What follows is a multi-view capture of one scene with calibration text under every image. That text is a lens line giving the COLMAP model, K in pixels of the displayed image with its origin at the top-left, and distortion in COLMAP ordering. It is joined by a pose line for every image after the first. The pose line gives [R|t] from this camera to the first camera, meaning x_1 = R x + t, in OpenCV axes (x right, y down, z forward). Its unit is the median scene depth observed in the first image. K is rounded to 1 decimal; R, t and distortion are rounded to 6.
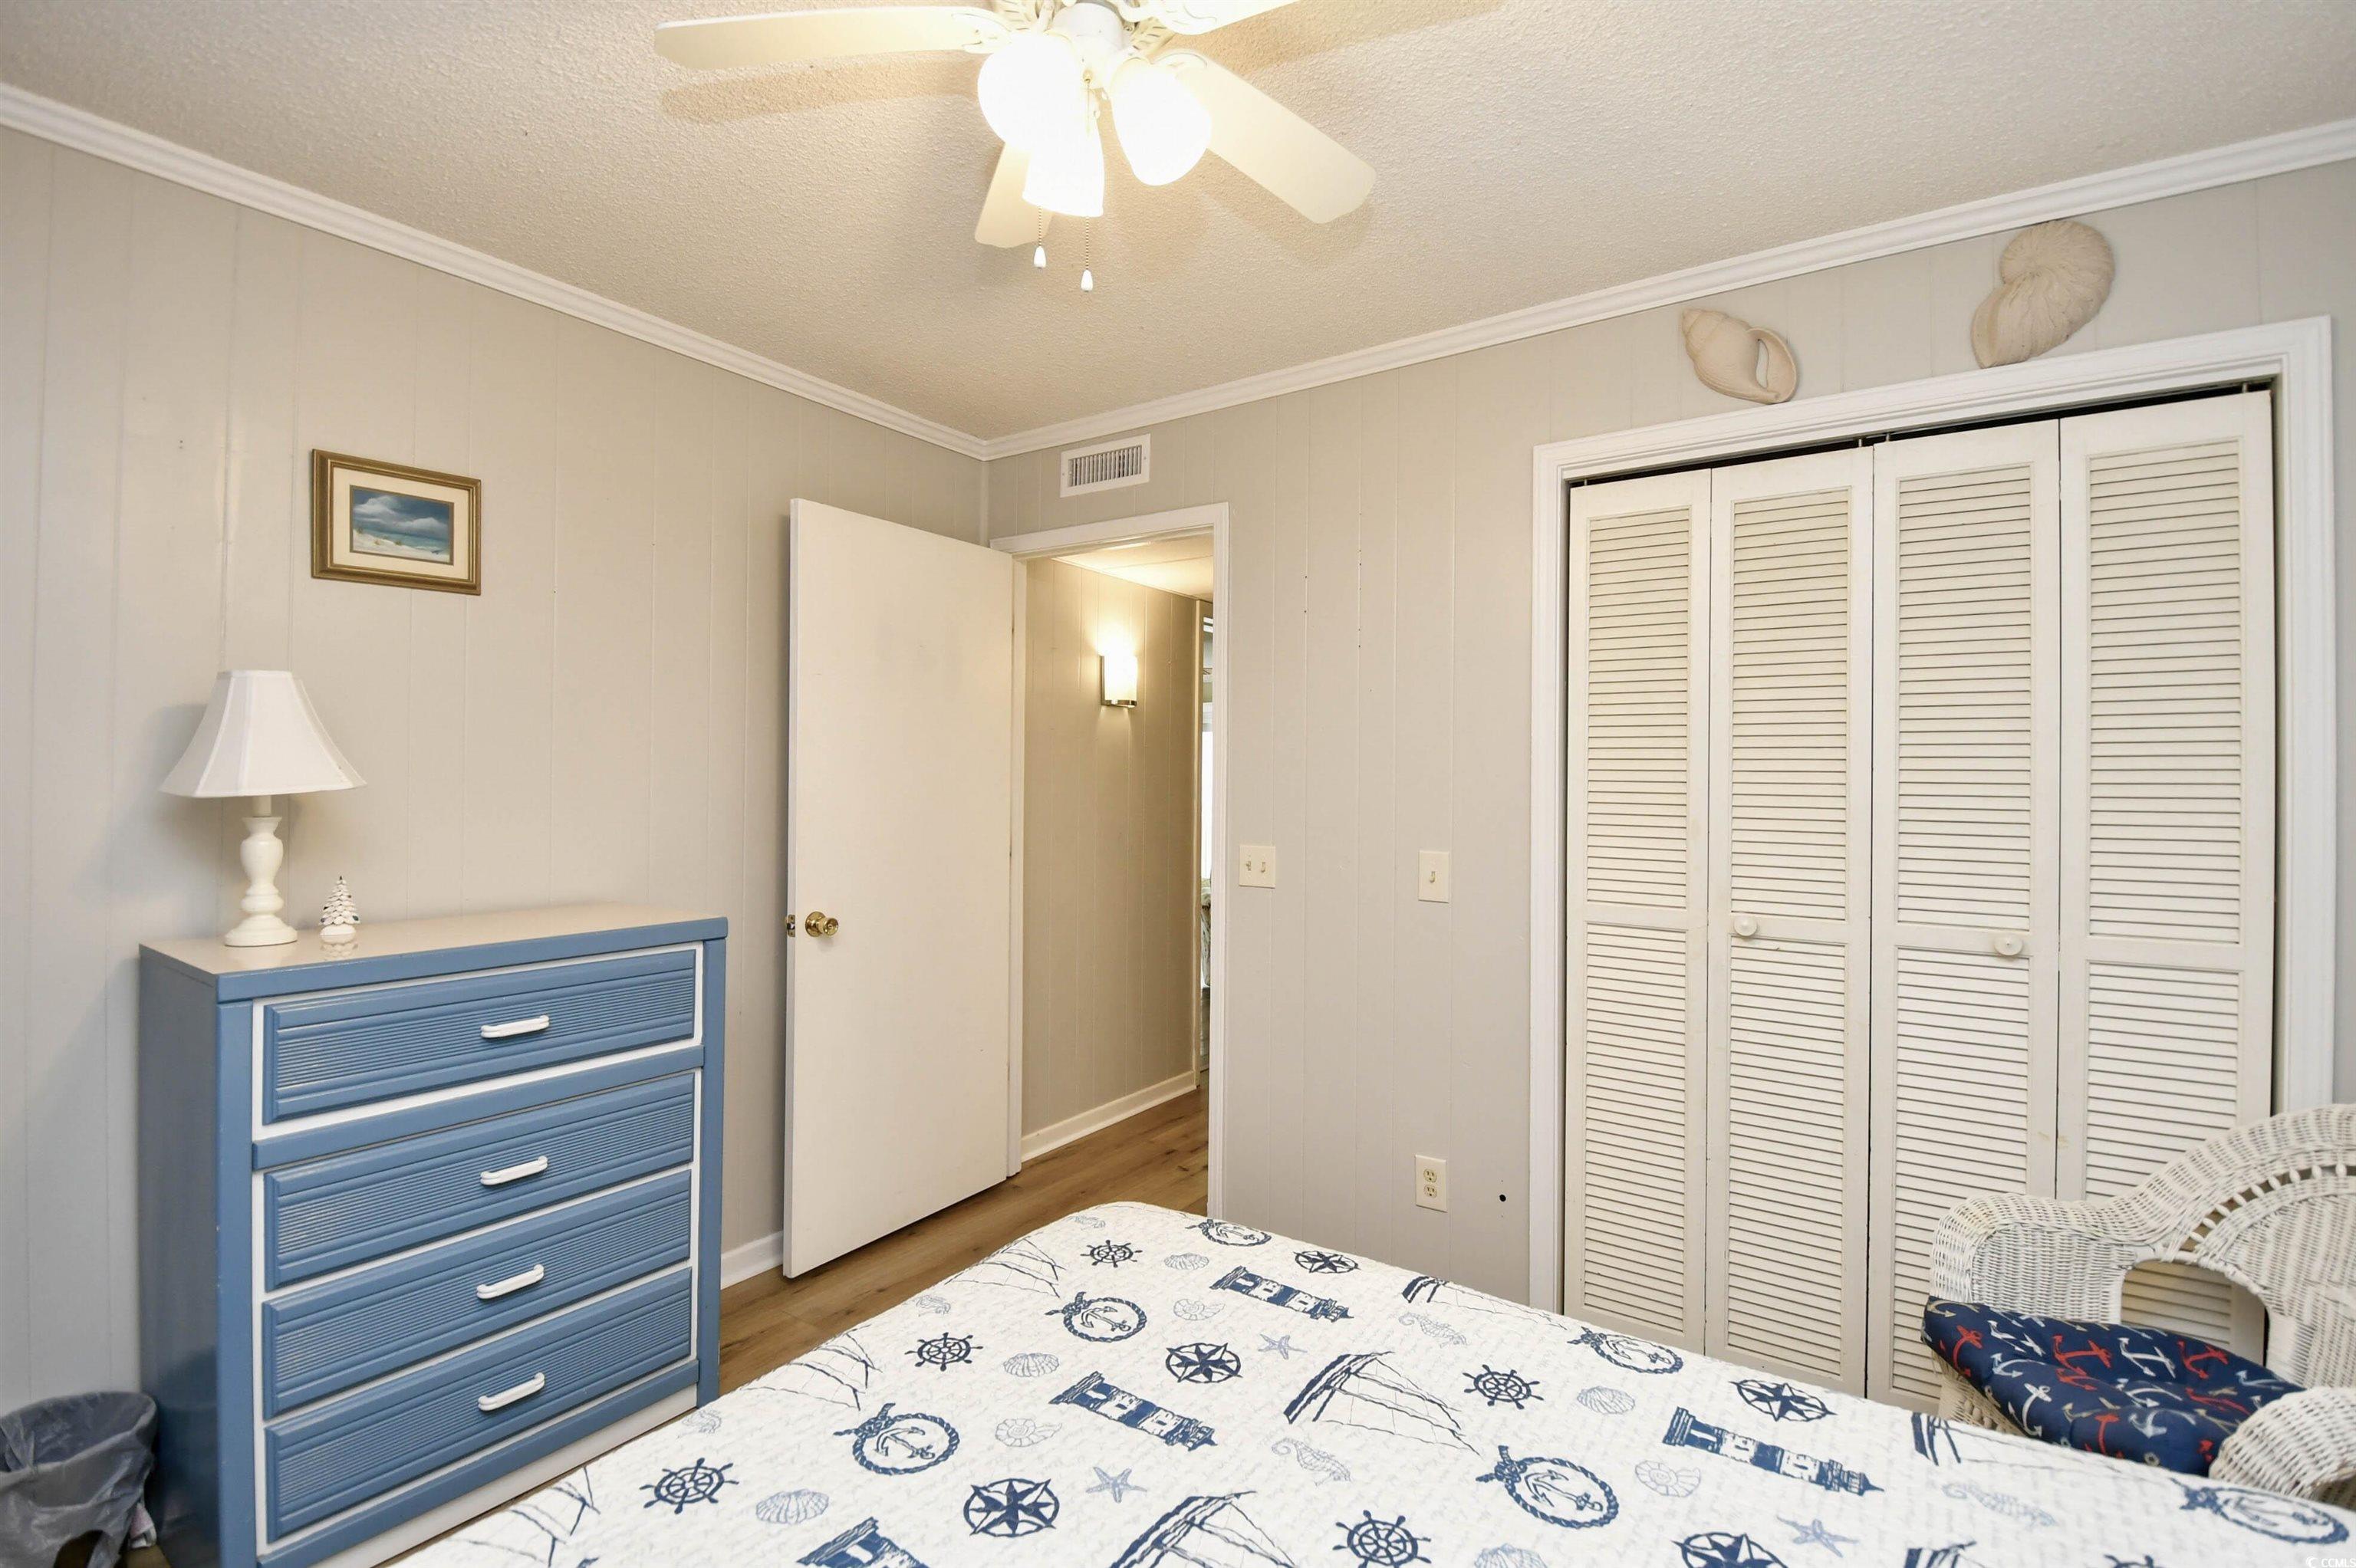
lens RADIAL K [[1033.5, 0, 1172.6], [0, 1033.5, 782.0], [0, 0, 1]] dist [0.002645, -0.014464]
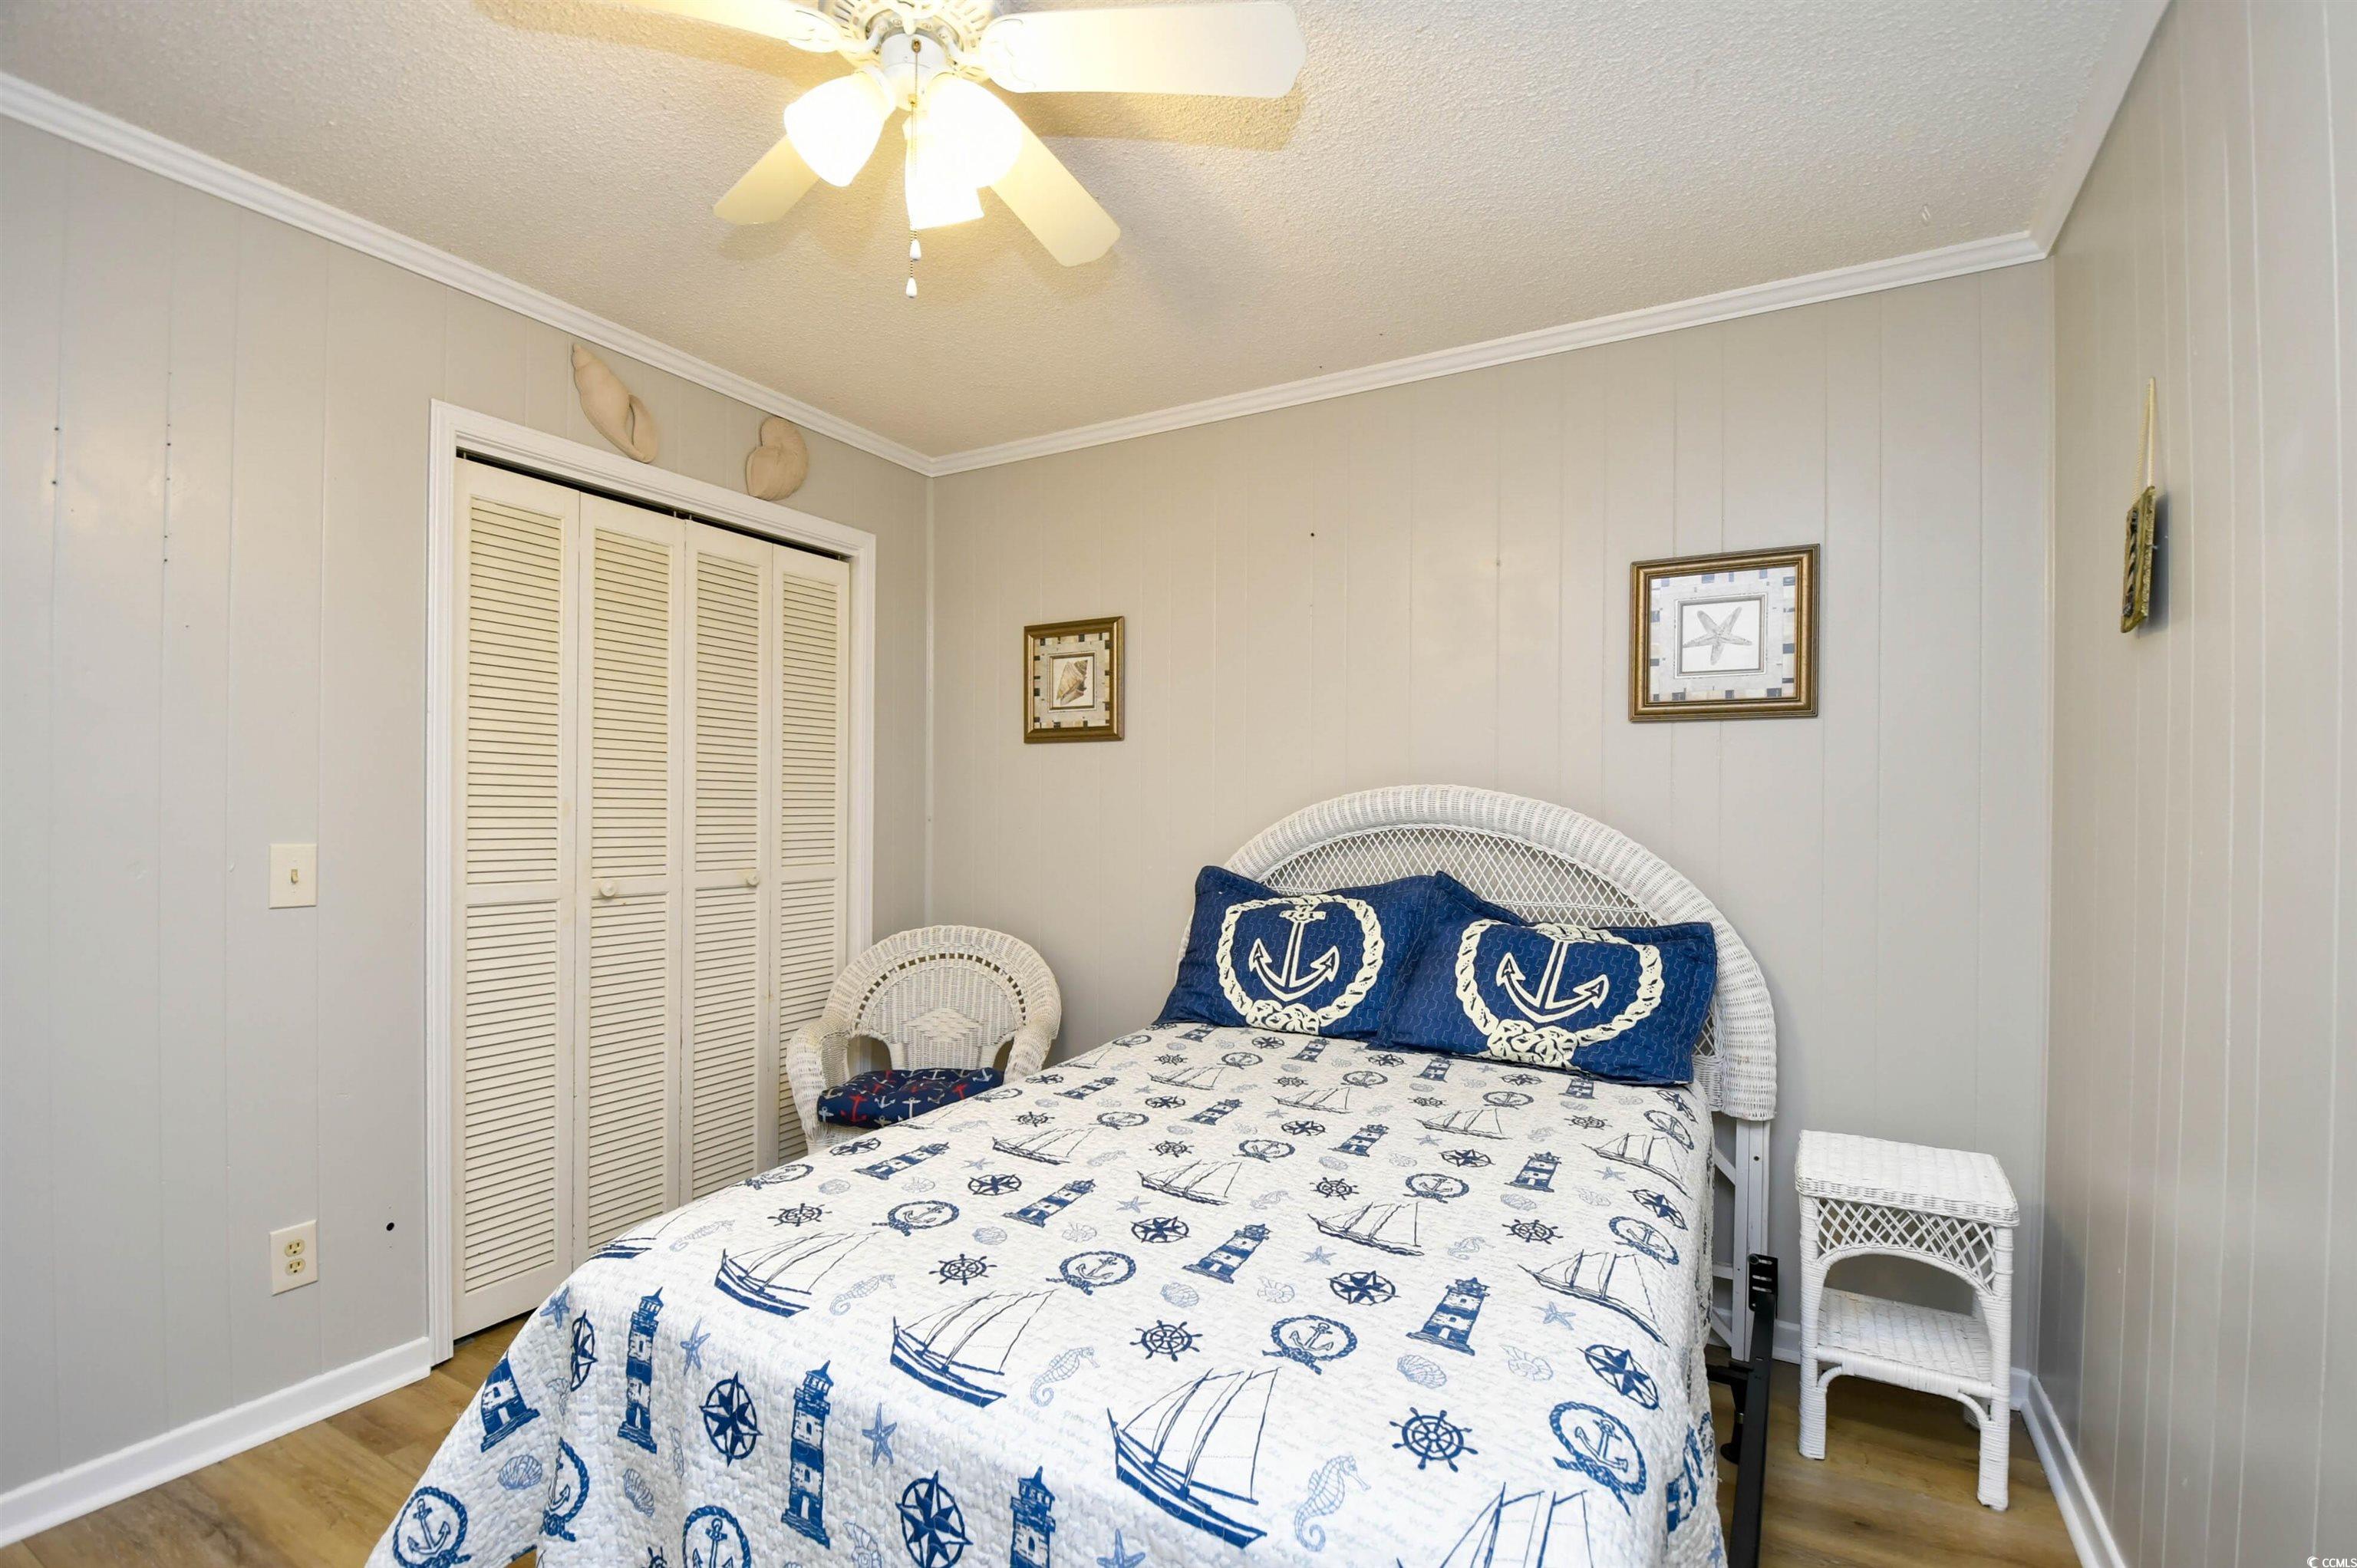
lens RADIAL K [[1034.0, 0, 1148.7], [0, 1034.0, 812.5], [0, 0, 1]] dist [0.002645, -0.014464]
pose [[-0.070877, -0.014121, 0.997385, -0.824249], [-0.010190, 0.999858, 0.013432, 0.036241], [-0.997433, -0.009211, -0.071010, 0.562006]]
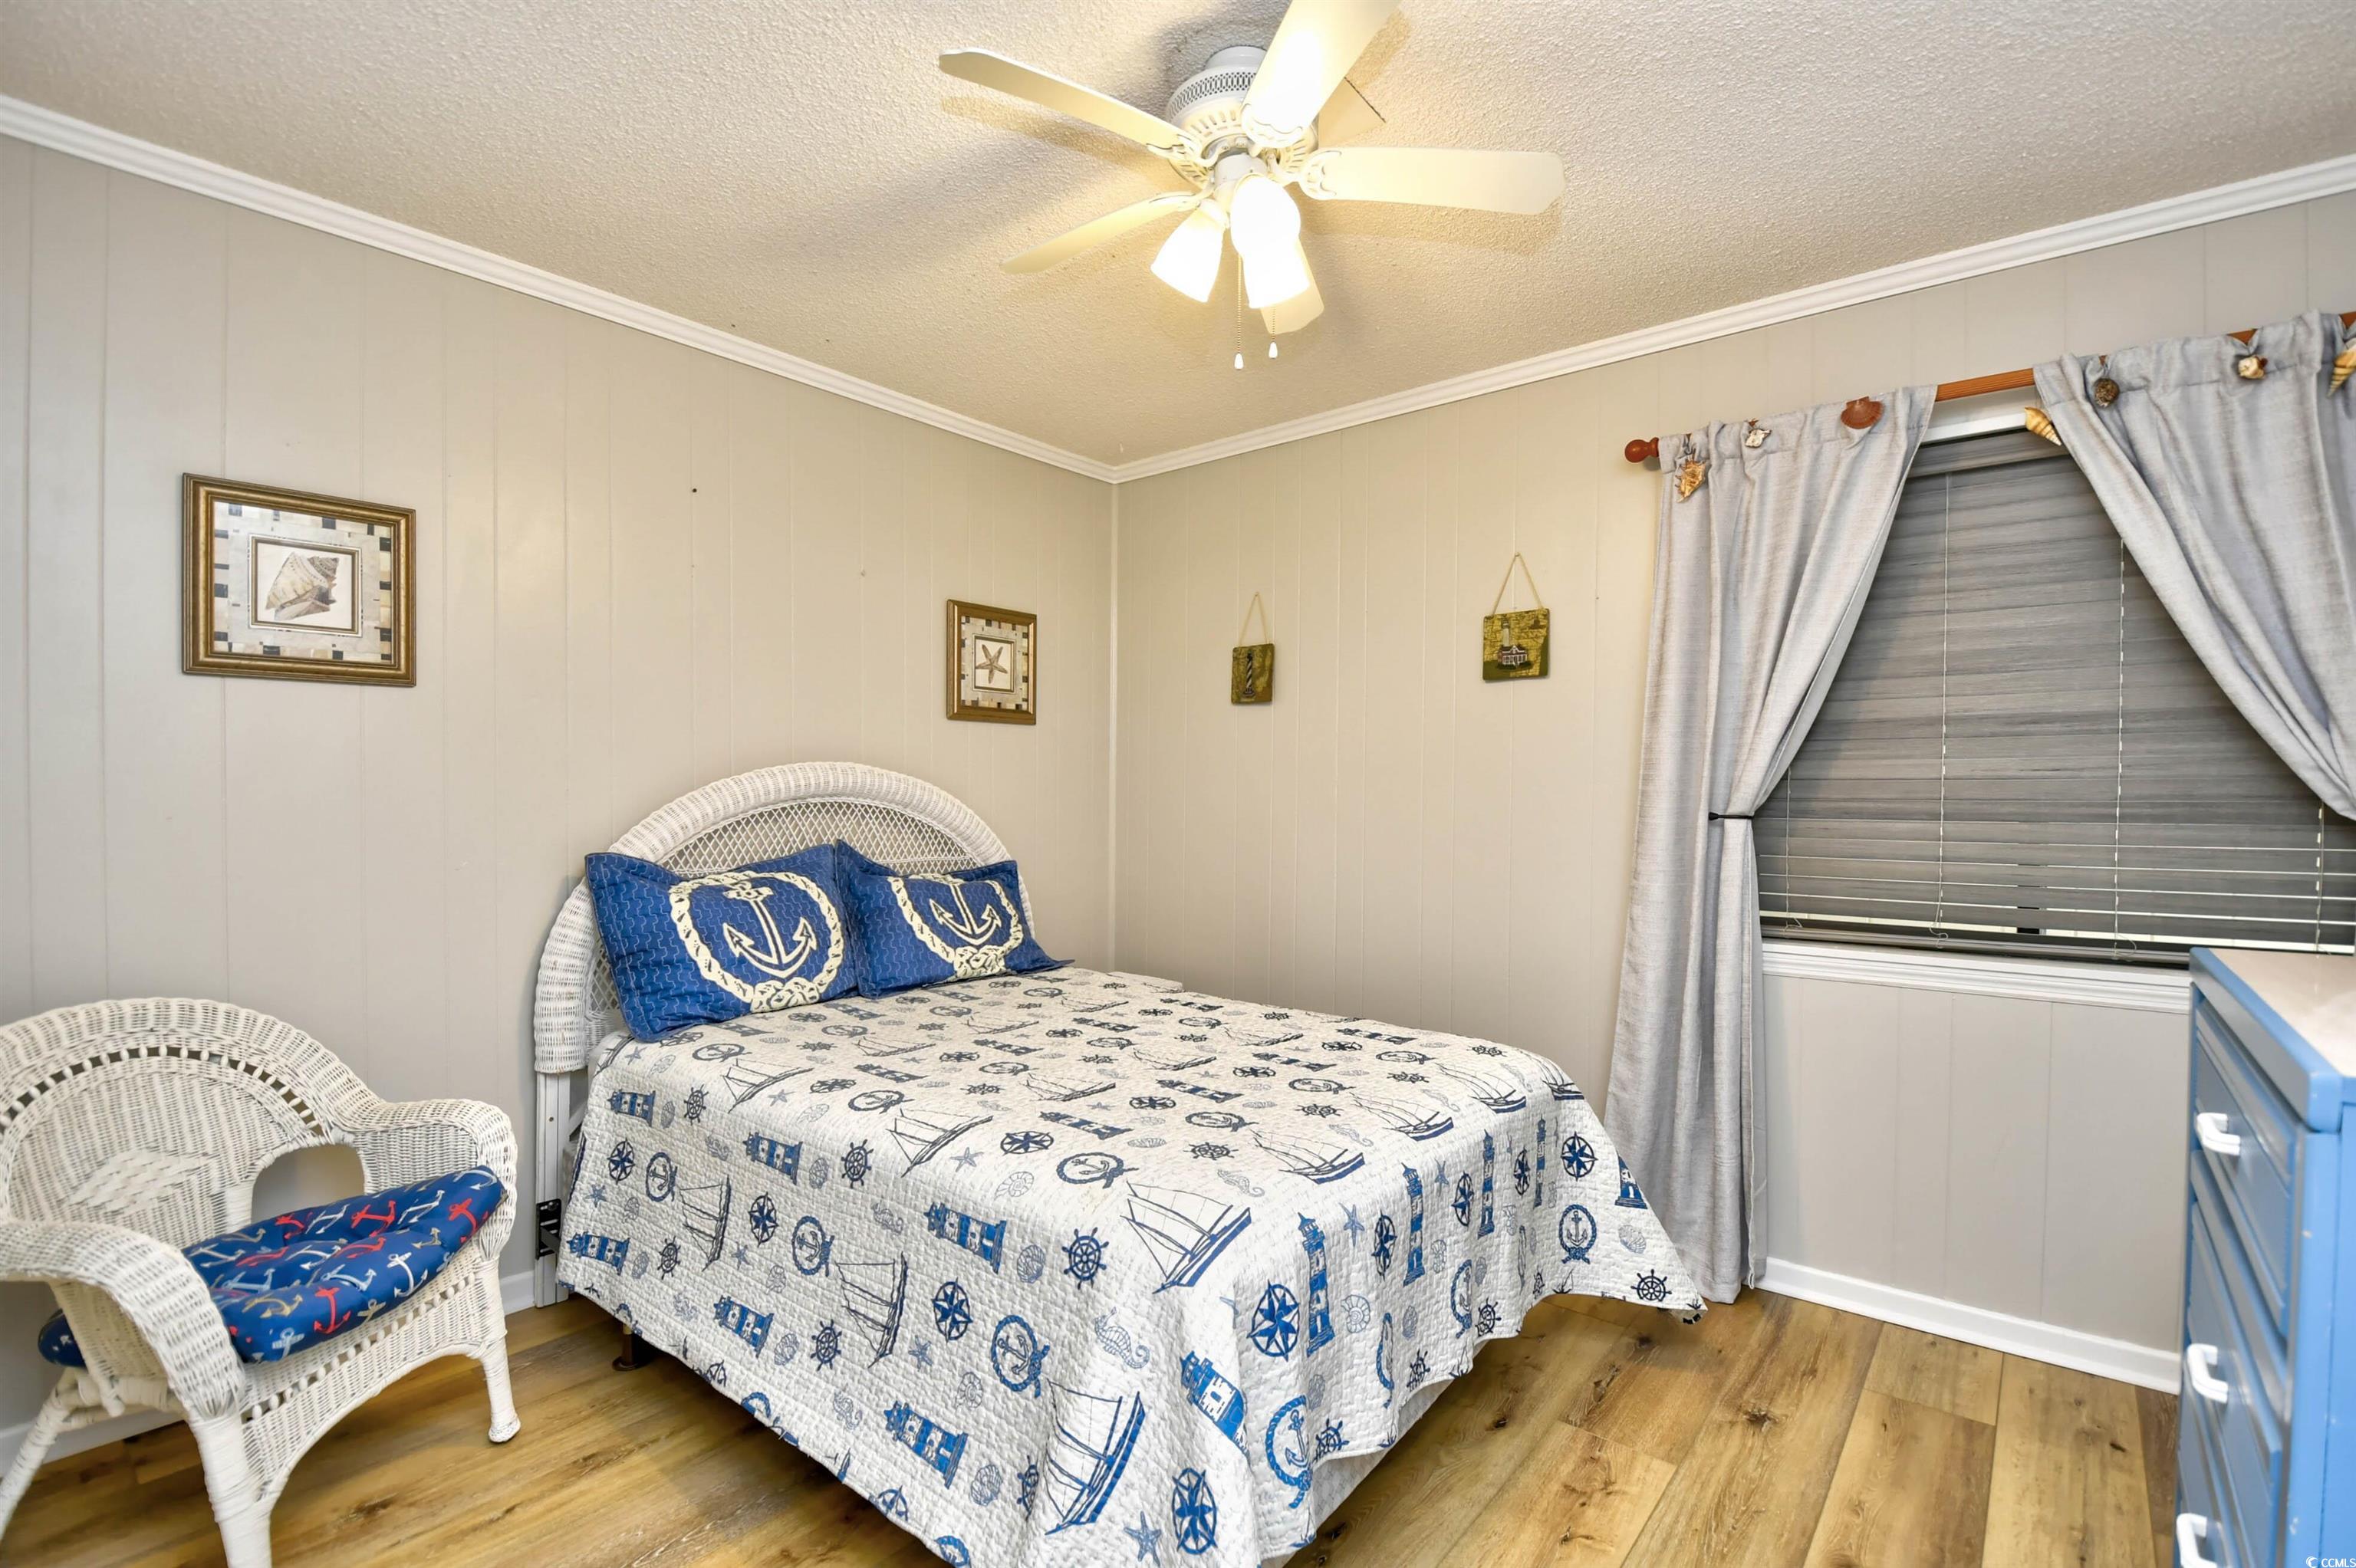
lens RADIAL K [[1033.5, 0, 1180.3], [0, 1033.5, 799.7], [0, 0, 1]] dist [0.002645, -0.014464]
pose [[-0.994195, -0.013365, 0.106762, -0.101137], [-0.012375, 0.999874, 0.009925, 0.049079], [-0.106881, 0.008546, -0.994235, 1.622423]]
